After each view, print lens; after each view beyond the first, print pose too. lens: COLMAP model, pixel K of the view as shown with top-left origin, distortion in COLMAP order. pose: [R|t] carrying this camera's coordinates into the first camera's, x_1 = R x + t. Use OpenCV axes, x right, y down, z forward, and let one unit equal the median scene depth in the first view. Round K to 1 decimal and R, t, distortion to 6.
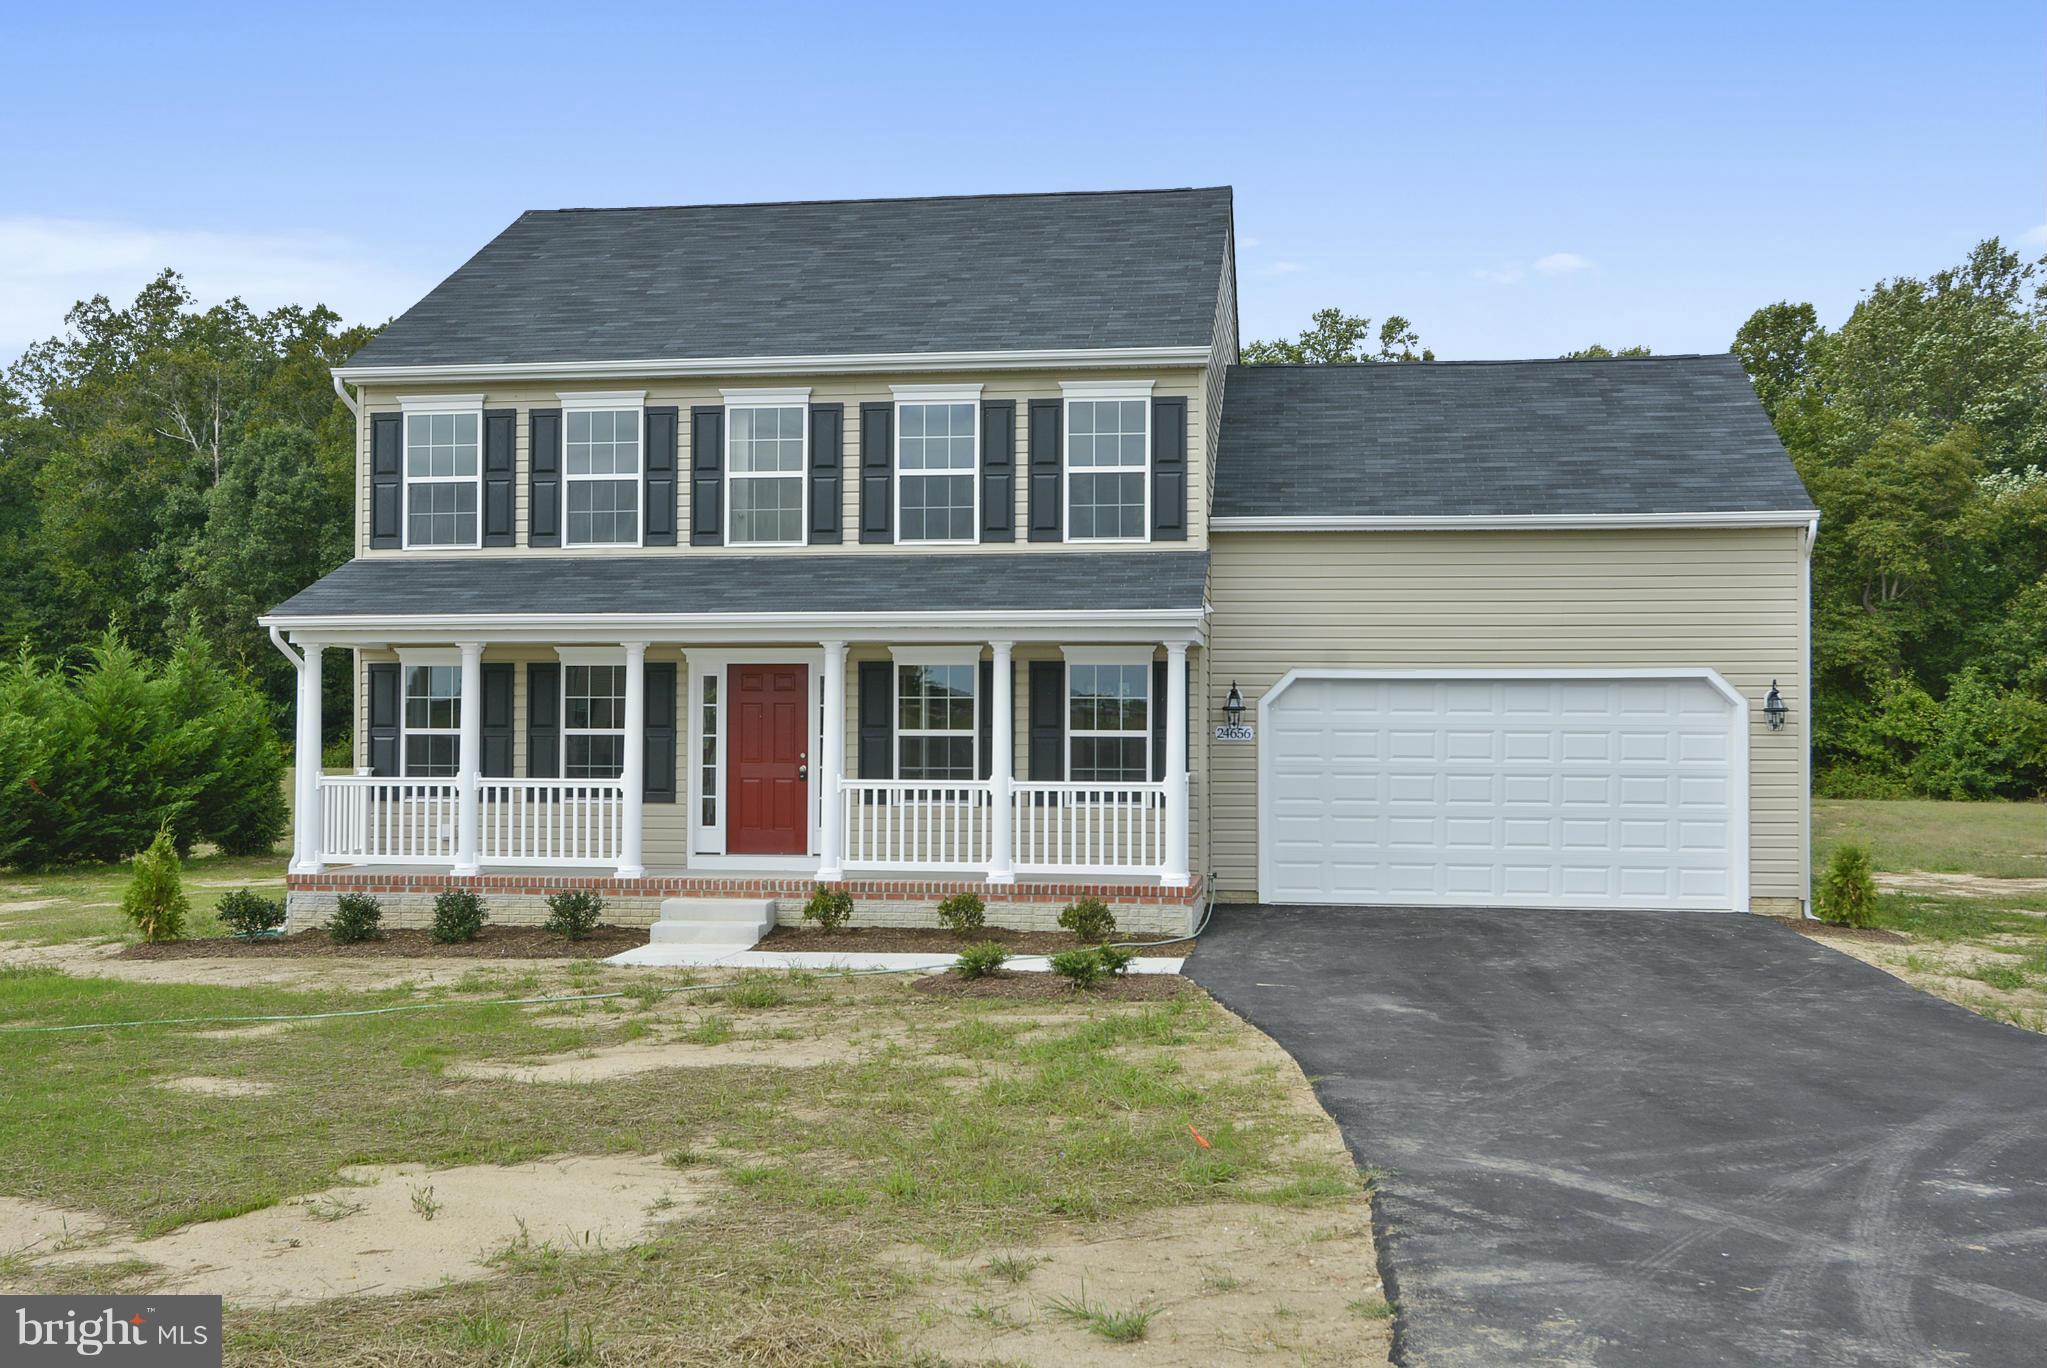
lens RADIAL K [[1853.0, 0, 1028.3], [0, 1853.0, 698.1], [0, 0, 1]] dist [0.009124, -0.010063]
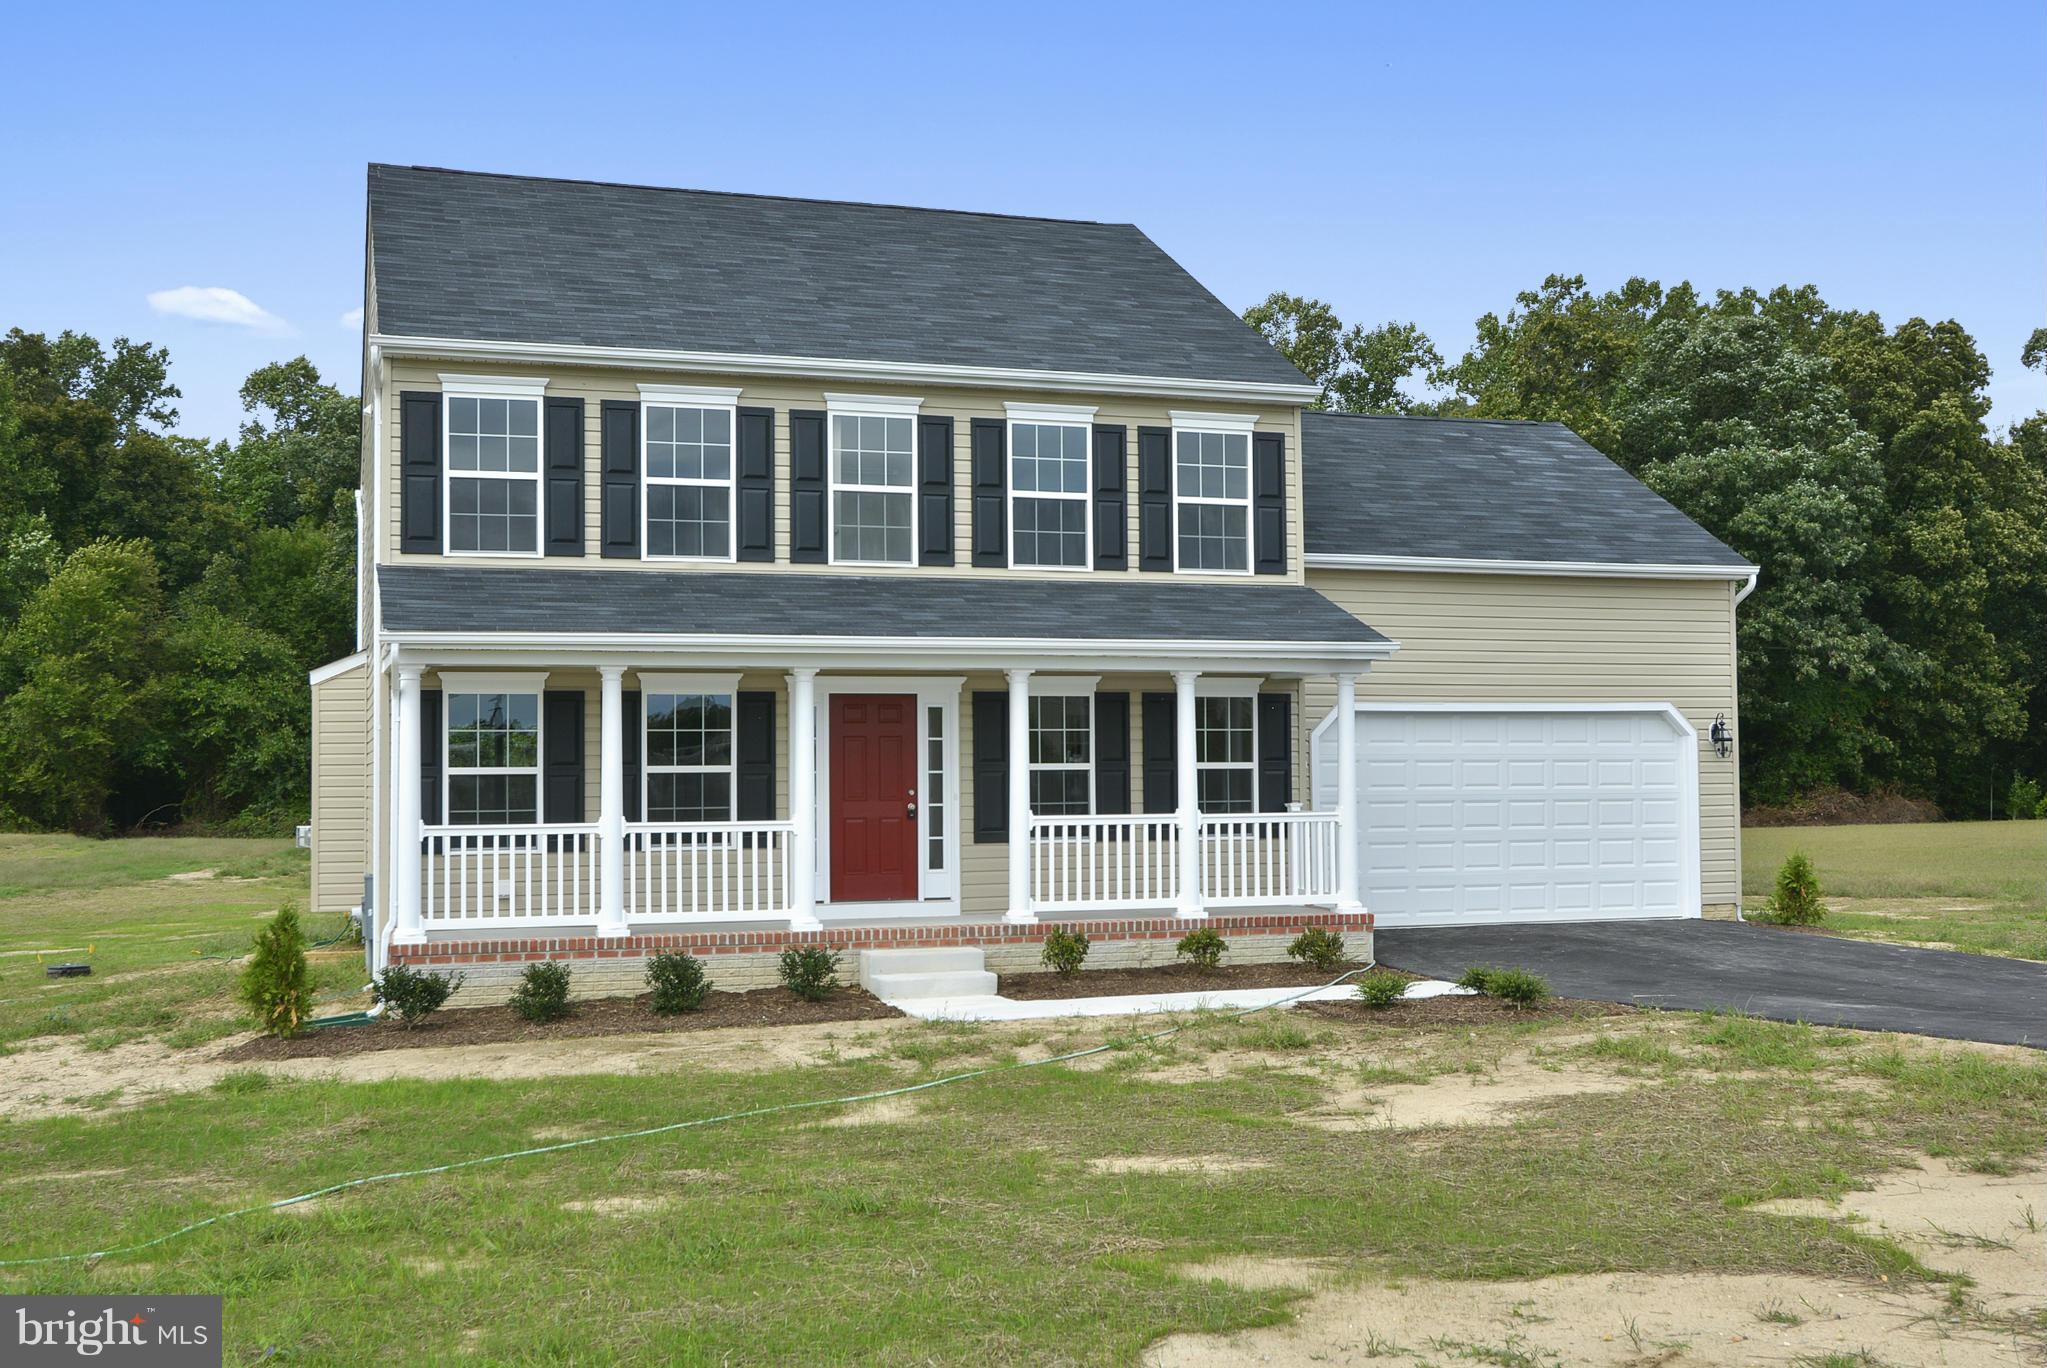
lens RADIAL K [[2024.8, 0, 972.0], [0, 2024.8, 684.3], [0, 0, 1]] dist [-0.006526, 0.000000]
pose [[0.901950, 0.007986, 0.431766, -0.537979], [0.001900, 0.999746, -0.022459, -0.000393], [-0.431836, 0.021078, 0.901706, 0.072548]]
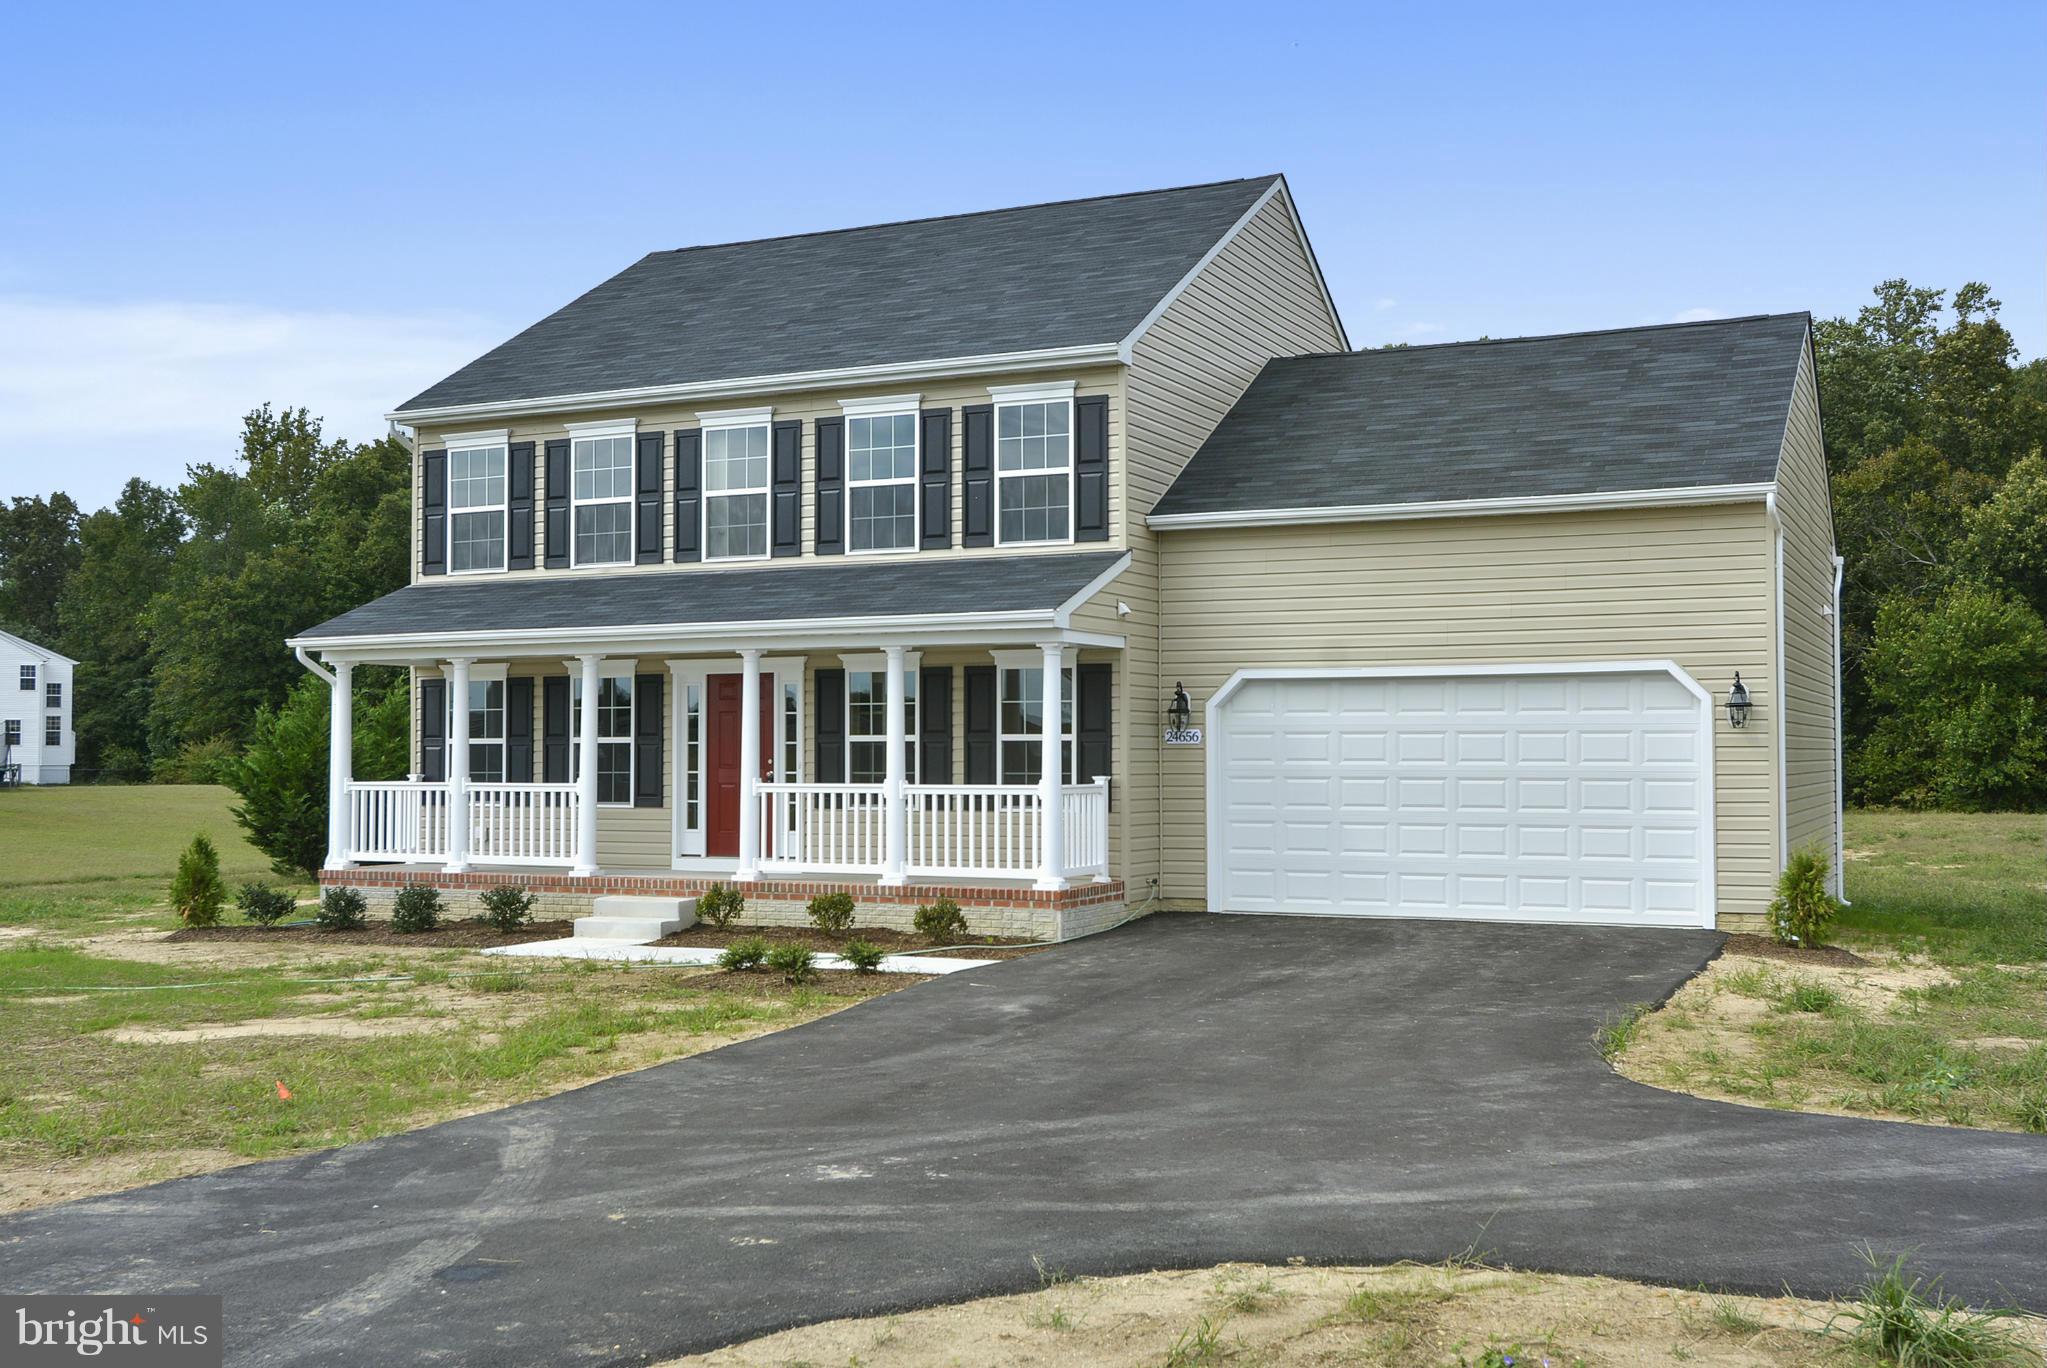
lens RADIAL K [[2024.8, 0, 1020.4], [0, 2024.8, 676.6], [0, 0, 1]] dist [-0.006526, 0.000000]
pose [[0.957423, -0.017088, -0.288183, 0.342545], [0.014002, 0.999820, -0.012765, 0.000070], [0.288350, 0.008187, 0.957490, -0.044244]]
